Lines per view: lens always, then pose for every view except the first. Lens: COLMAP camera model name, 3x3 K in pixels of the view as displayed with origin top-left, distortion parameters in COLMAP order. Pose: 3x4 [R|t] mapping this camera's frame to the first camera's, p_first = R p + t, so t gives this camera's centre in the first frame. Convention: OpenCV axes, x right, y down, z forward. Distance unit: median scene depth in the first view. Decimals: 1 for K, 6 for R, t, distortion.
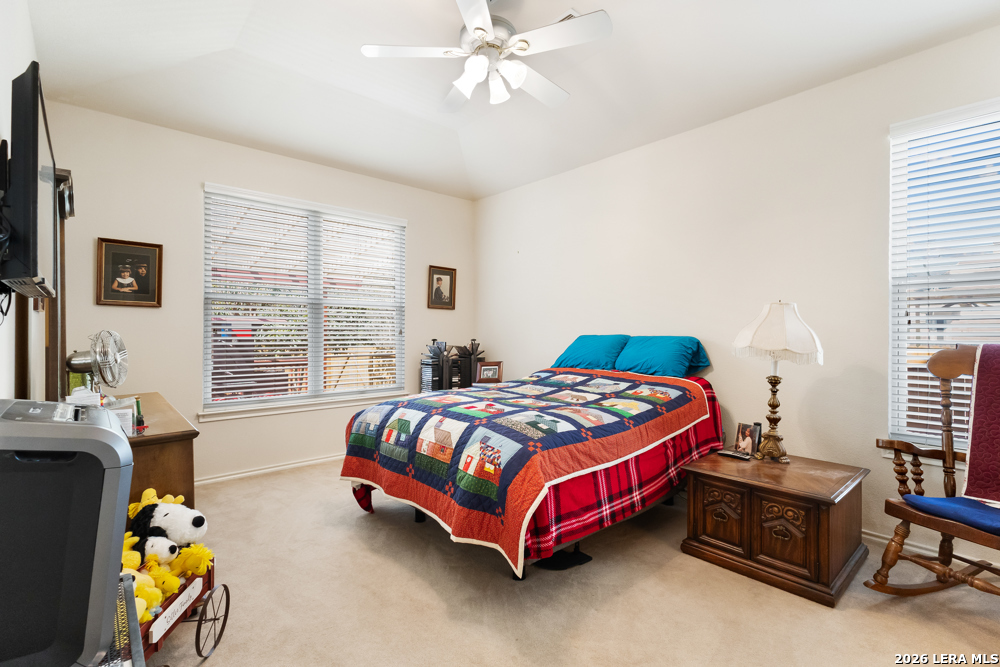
lens RADIAL K [[459.8, 0, 499.8], [0, 459.8, 333.1], [0, 0, 1]] dist [0.005015, 0.000233]
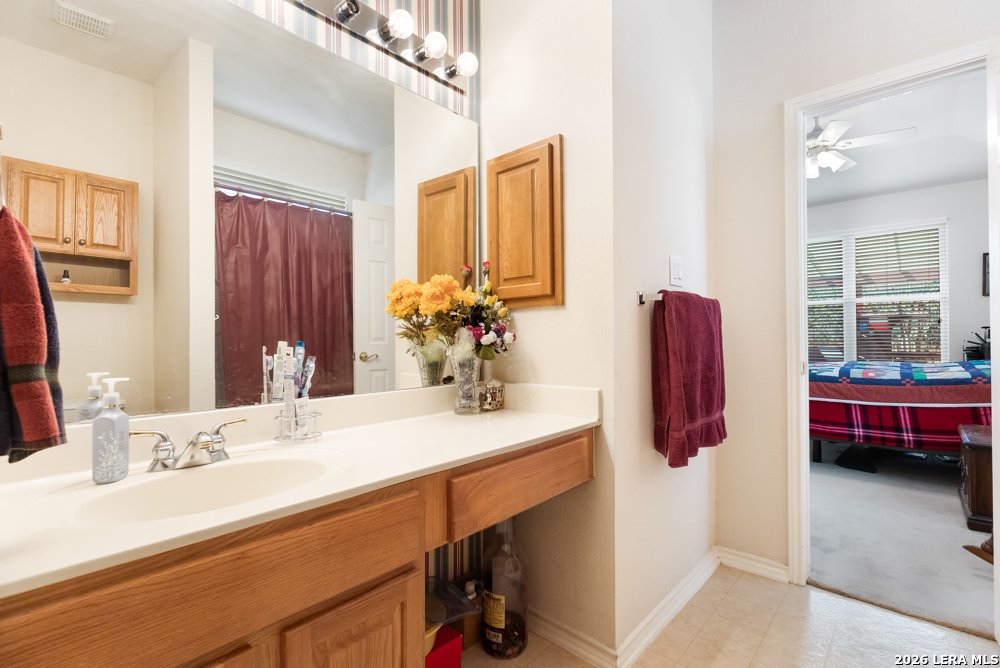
lens RADIAL K [[459.8, 0, 499.6], [0, 459.8, 332.2], [0, 0, 1]] dist [0.005015, 0.000233]
pose [[0.101396, -0.010955, -0.994786, 1.570890], [0.006066, 0.999928, -0.010394, 0.061655], [0.994828, -0.004980, 0.101456, -0.322639]]
